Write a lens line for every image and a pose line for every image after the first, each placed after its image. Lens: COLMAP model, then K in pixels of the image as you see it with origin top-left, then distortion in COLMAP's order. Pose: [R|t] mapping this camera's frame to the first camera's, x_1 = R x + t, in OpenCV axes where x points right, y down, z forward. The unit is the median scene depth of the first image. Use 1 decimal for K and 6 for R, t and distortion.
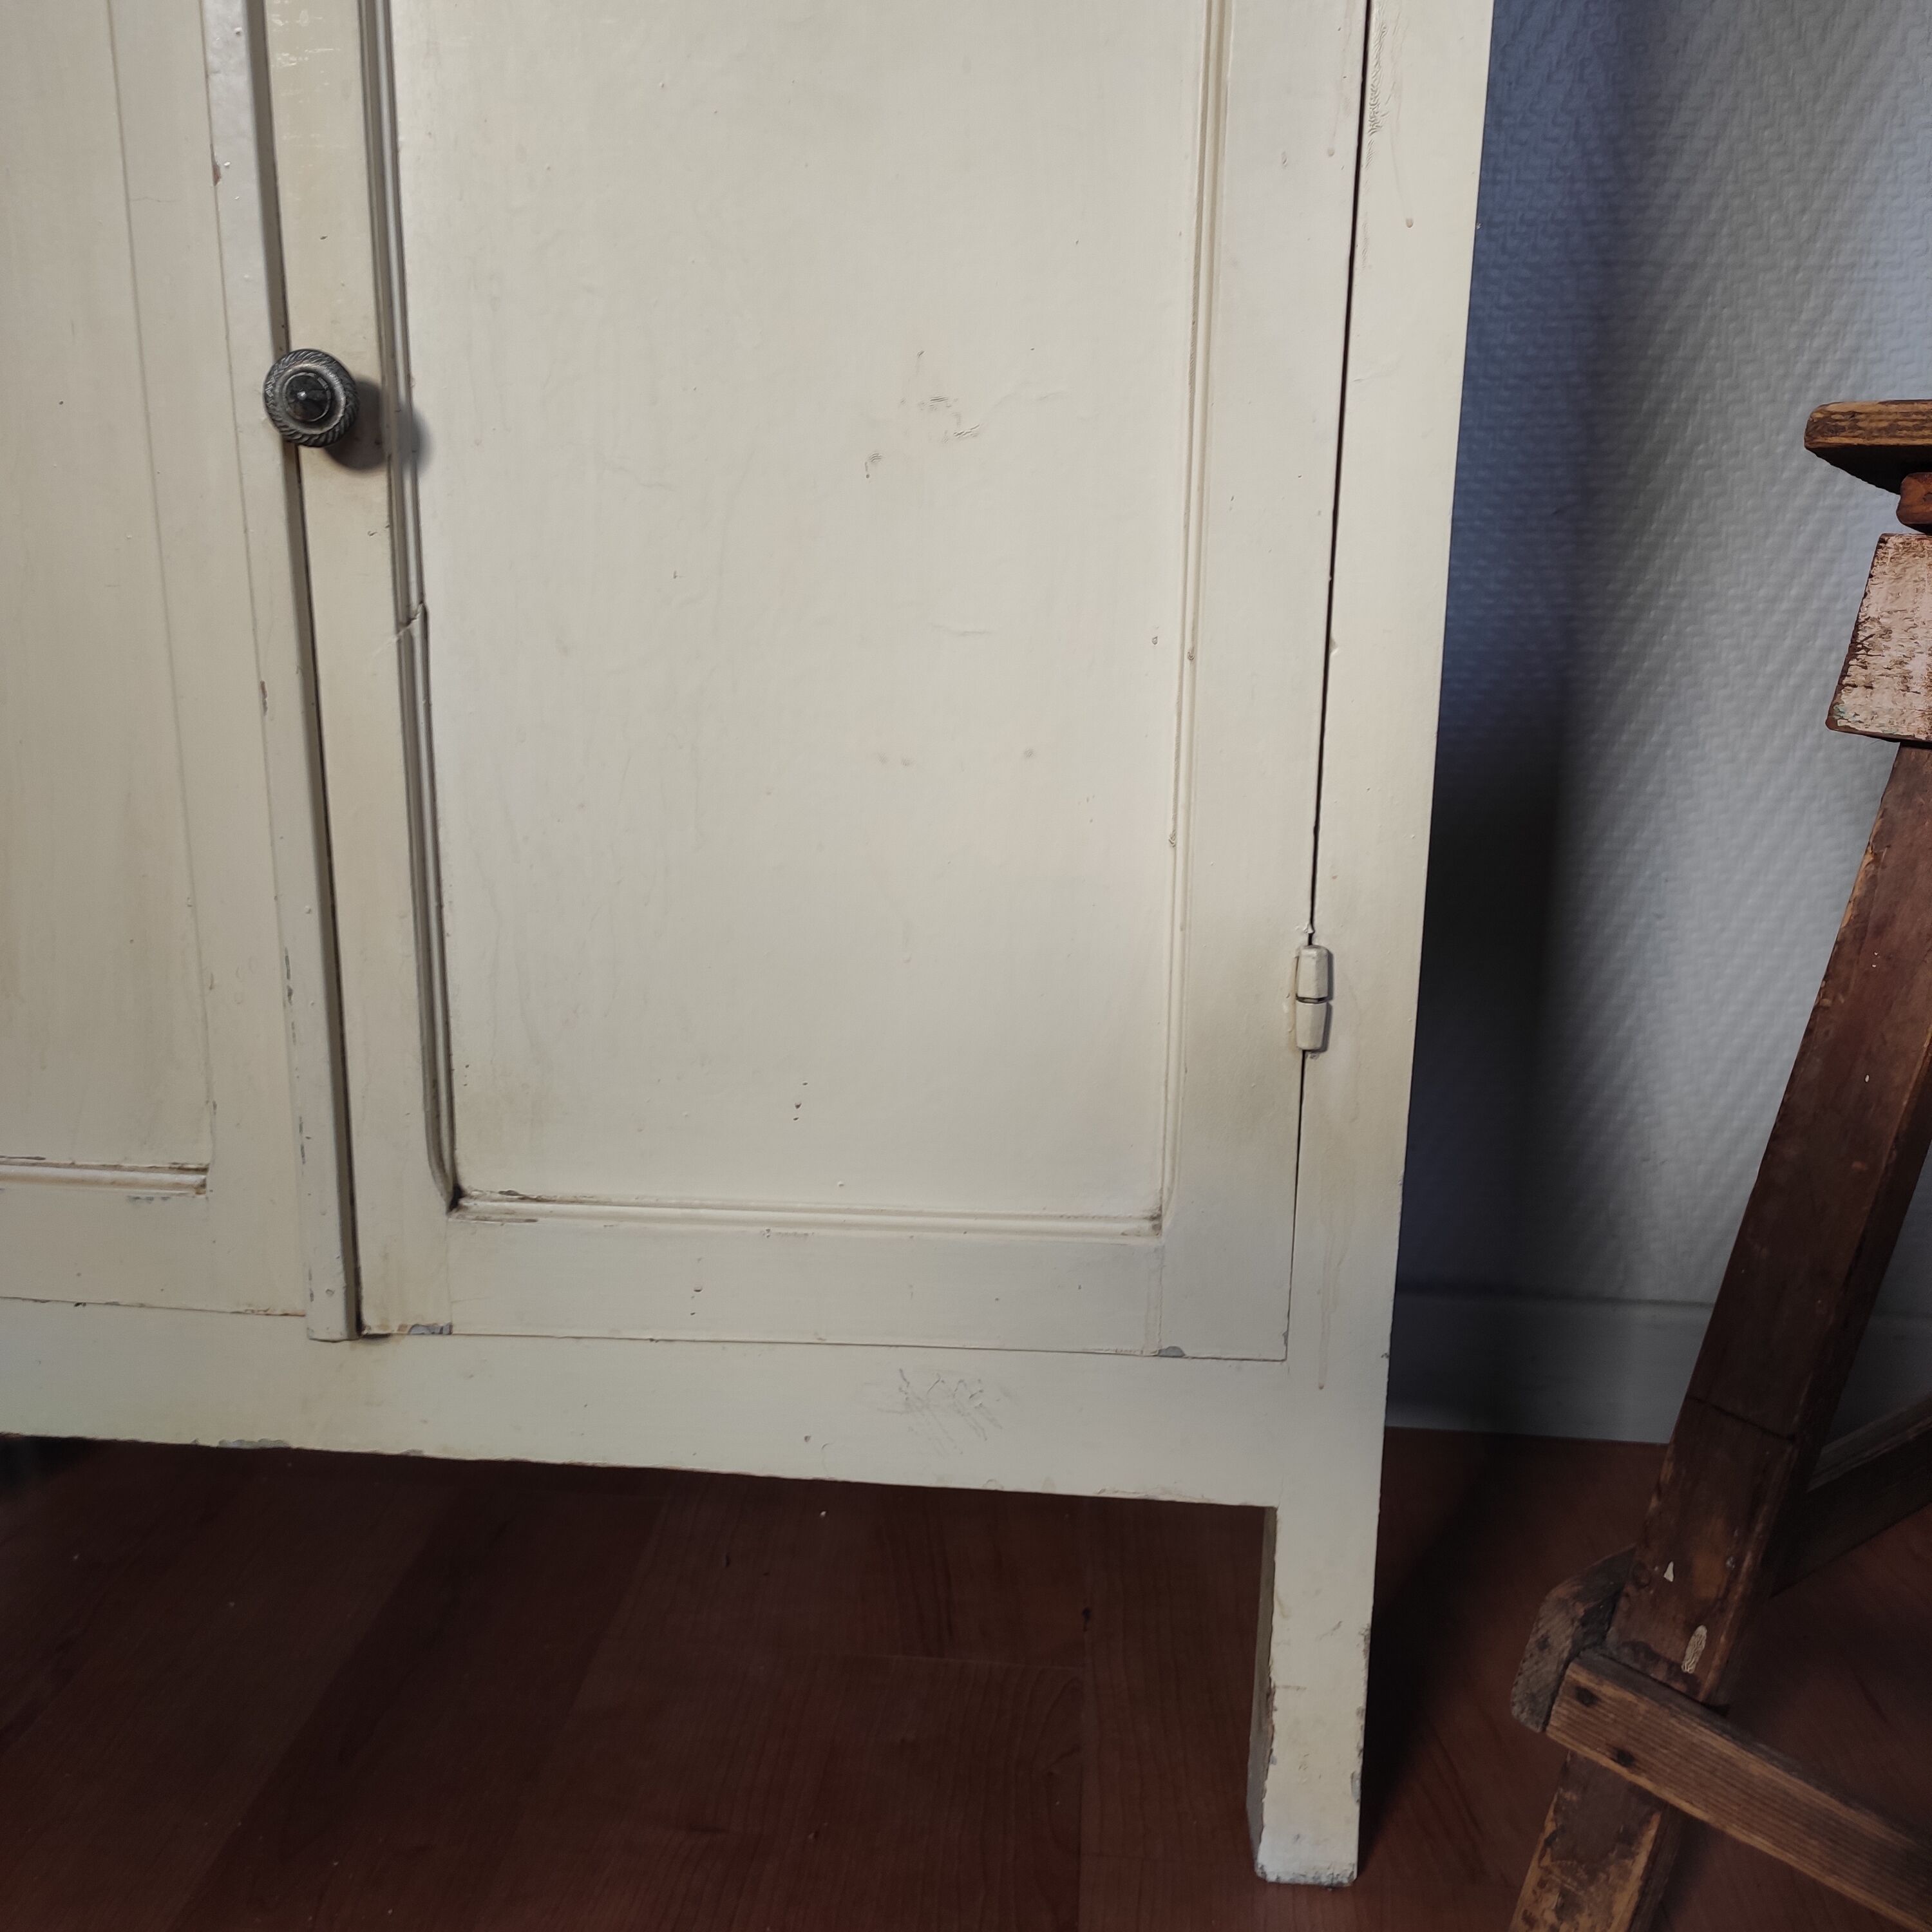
lens RADIAL K [[1788.3, 0, 966.0], [0, 1788.3, 966.0], [0, 0, 1]] dist [0.076821, -0.211838]
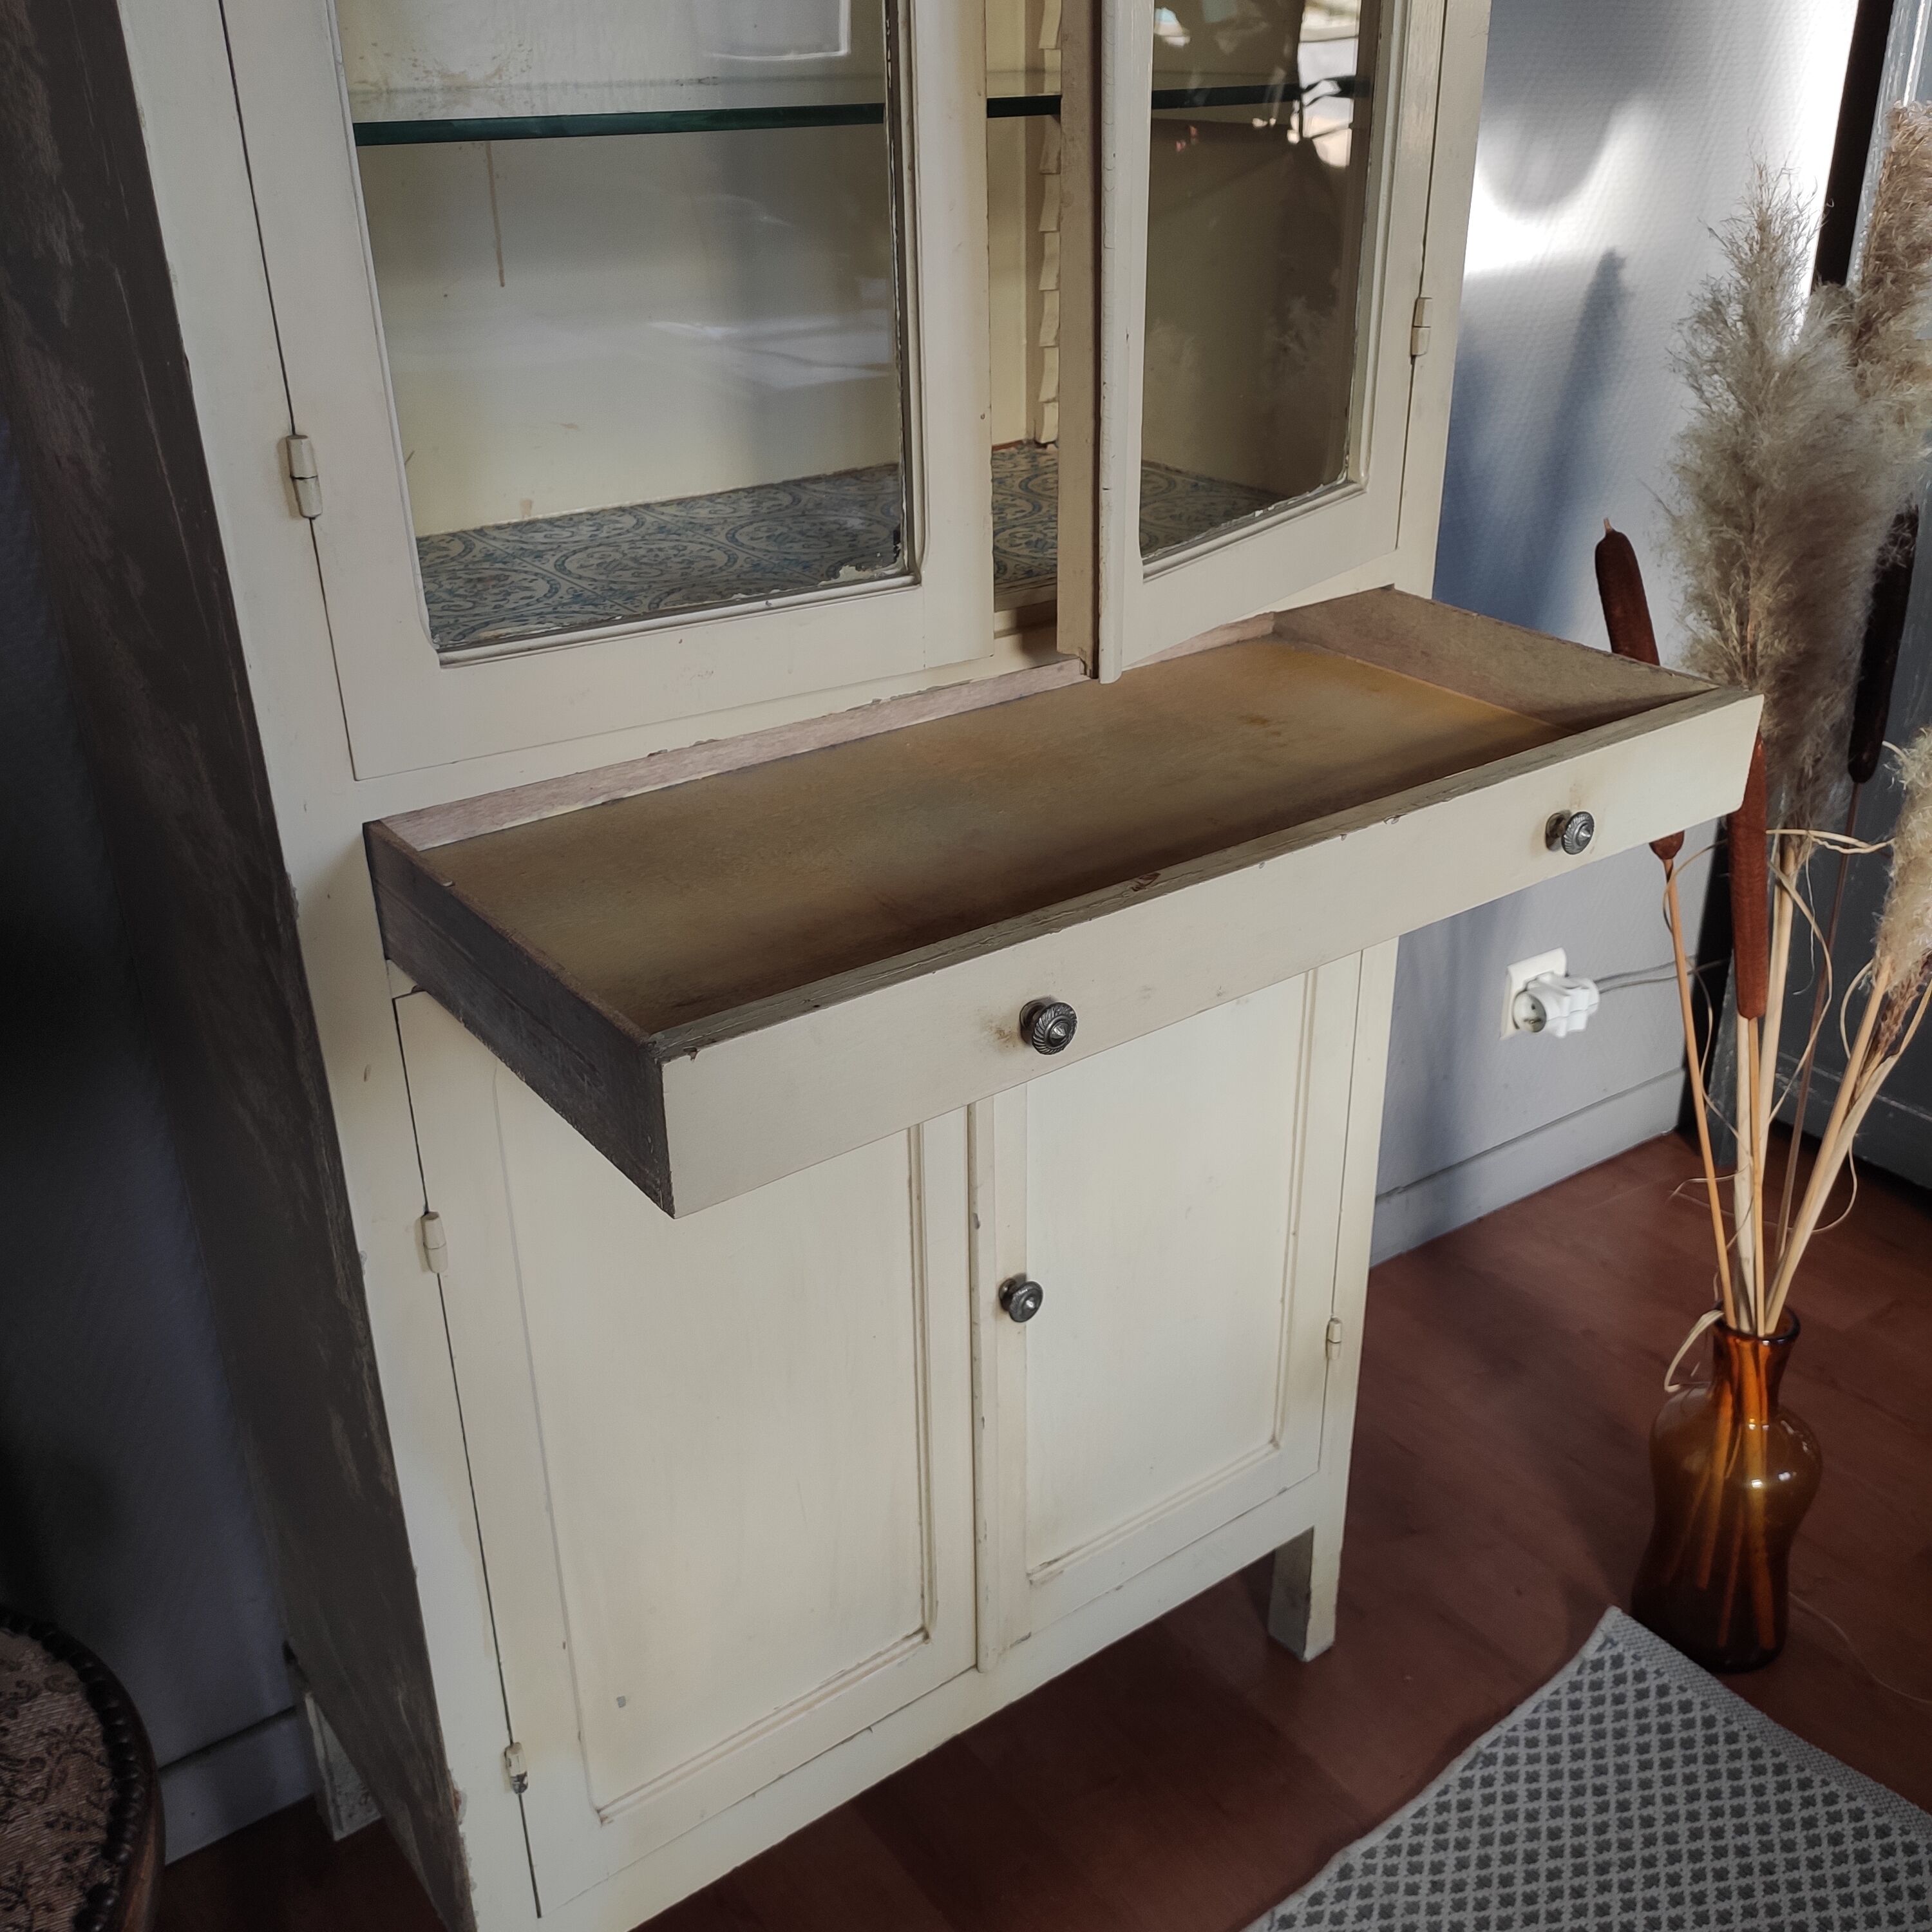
lens RADIAL K [[1918.8, 0, 971.2], [0, 1918.8, 962.7], [0, 0, 1]] dist [0.050271, 0.005282]
pose [[0.761519, -0.303261, 0.572819, -1.398976], [0.168109, 0.945956, 0.277320, -1.172225], [-0.625962, -0.114888, 0.771345, -0.569202]]
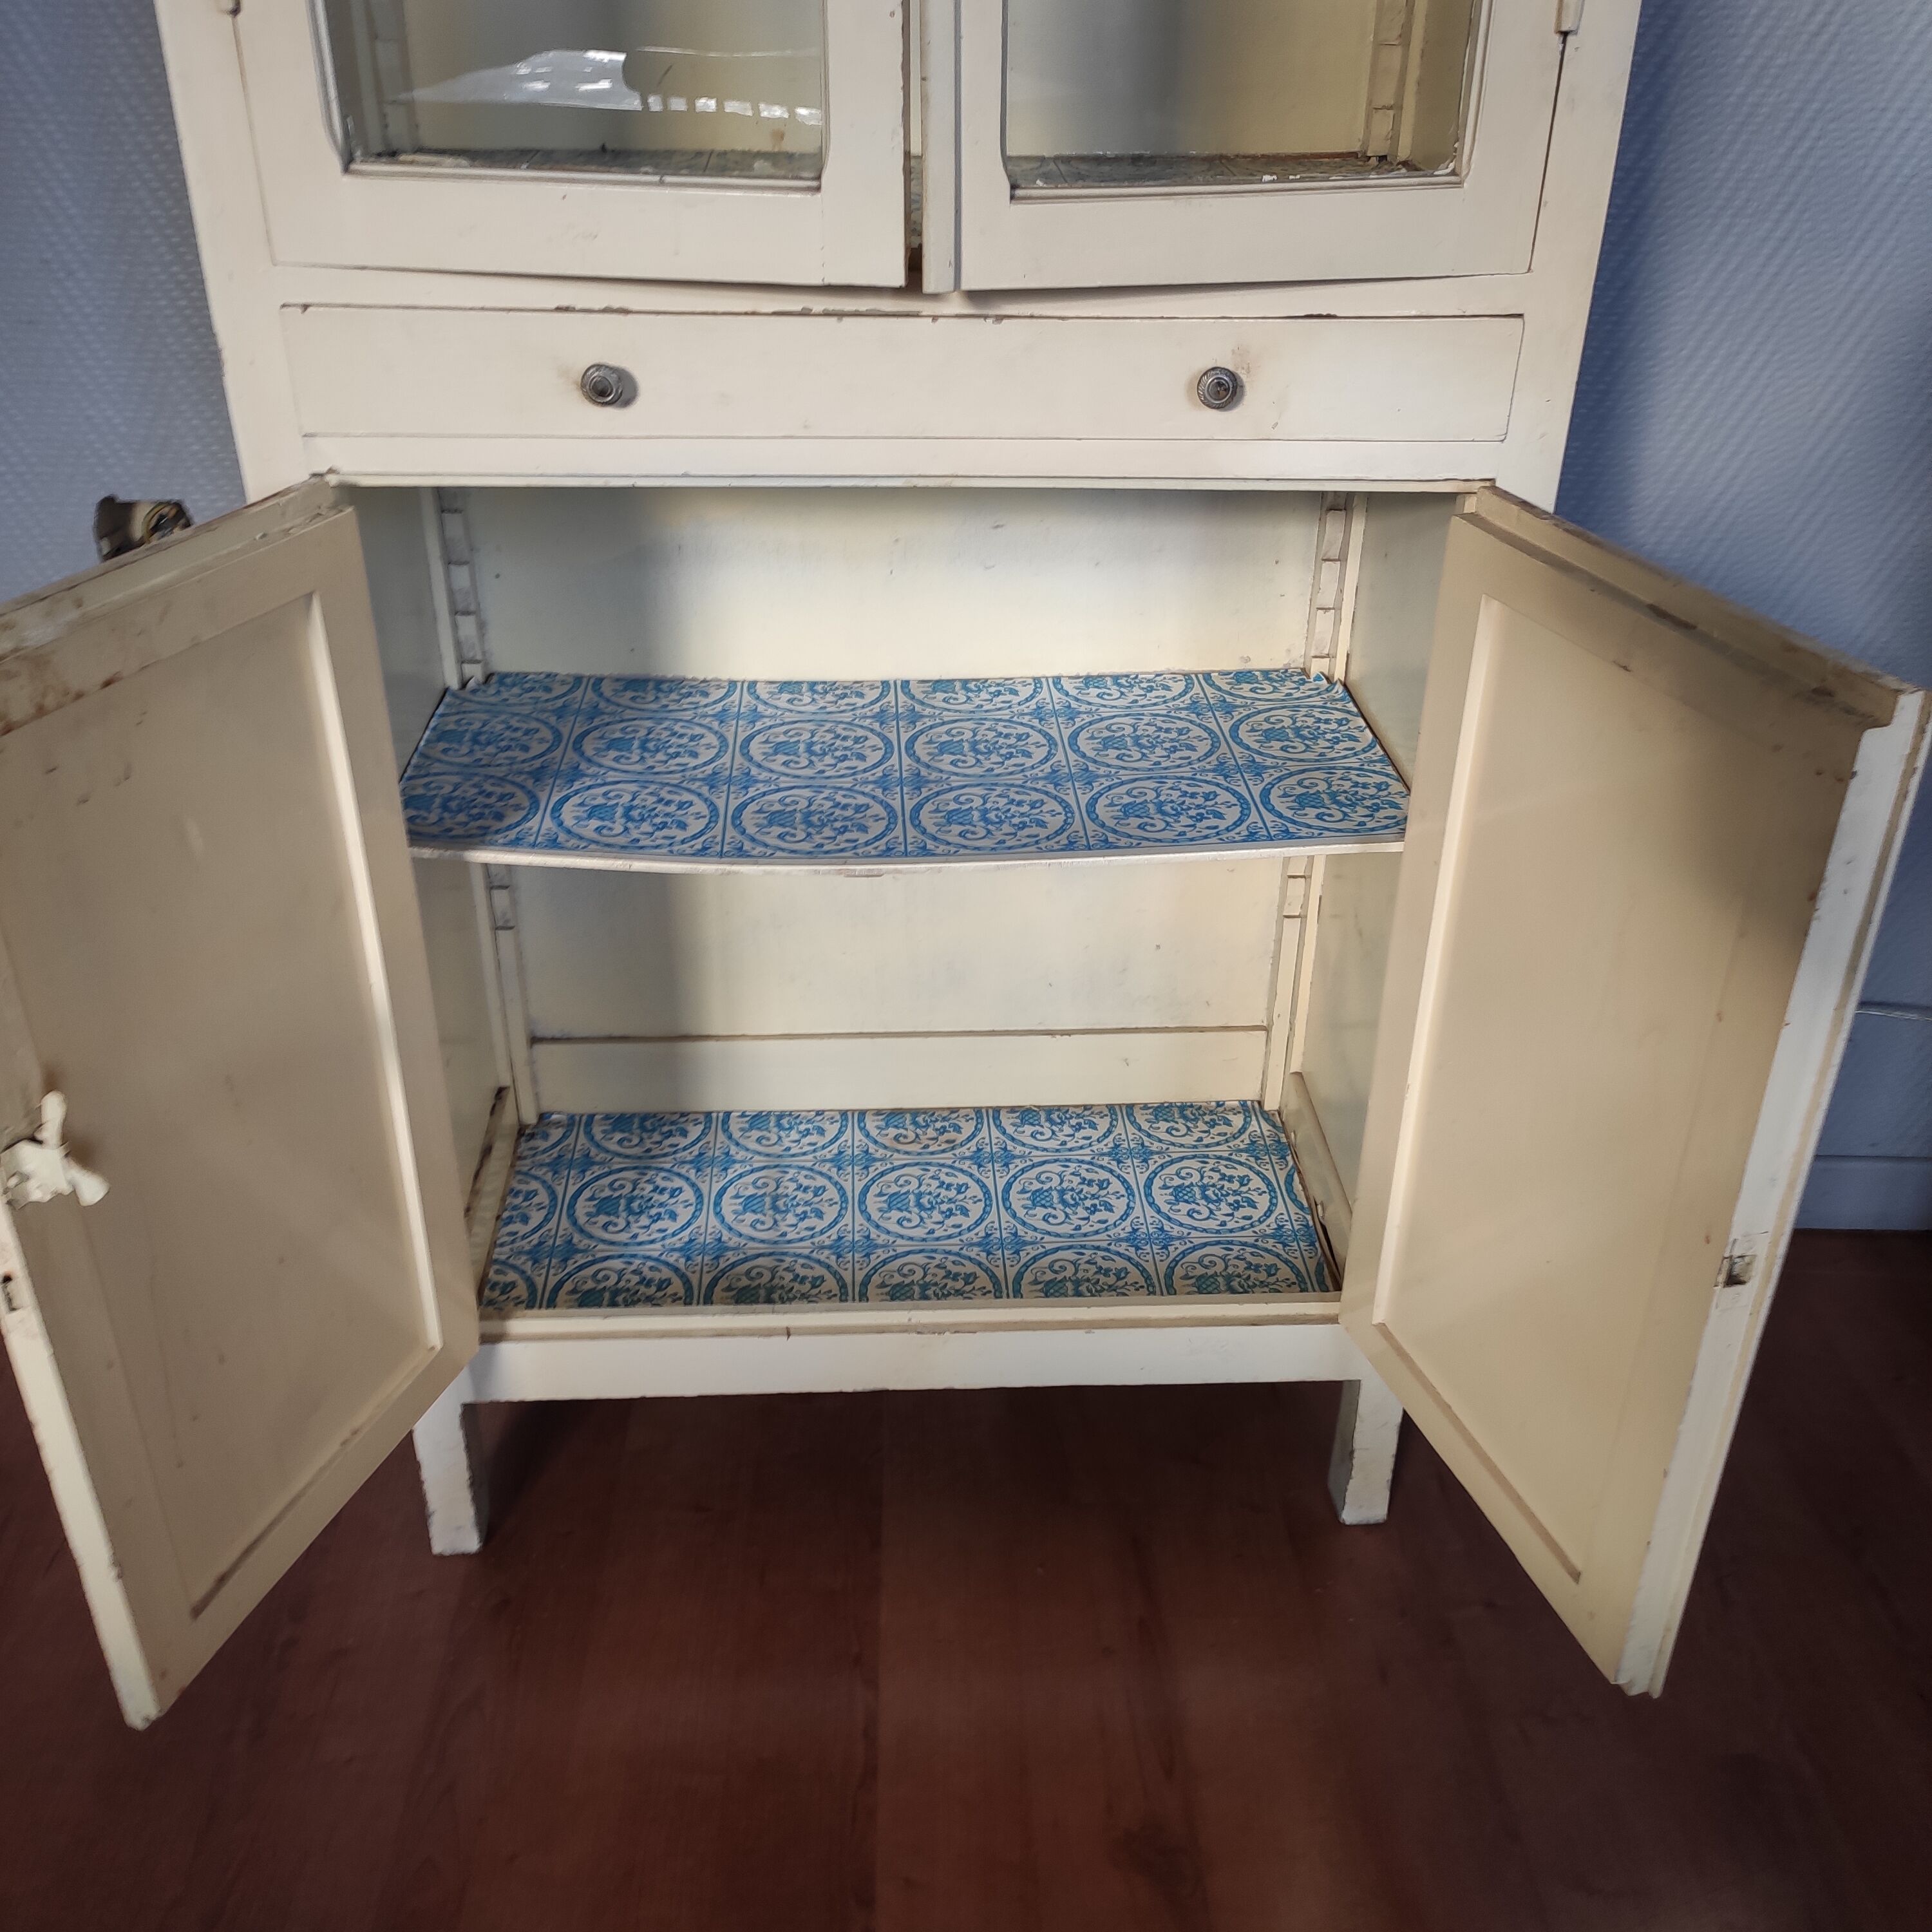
lens RADIAL K [[1899.6, 0, 974.7], [0, 1899.6, 956.4], [0, 0, 1]] dist [0.094114, -0.107319]
pose [[0.993222, -0.059492, 0.099851, -0.496720], [0.028108, 0.956520, 0.290309, -0.883207], [-0.112781, -0.285535, 0.951709, -1.003477]]
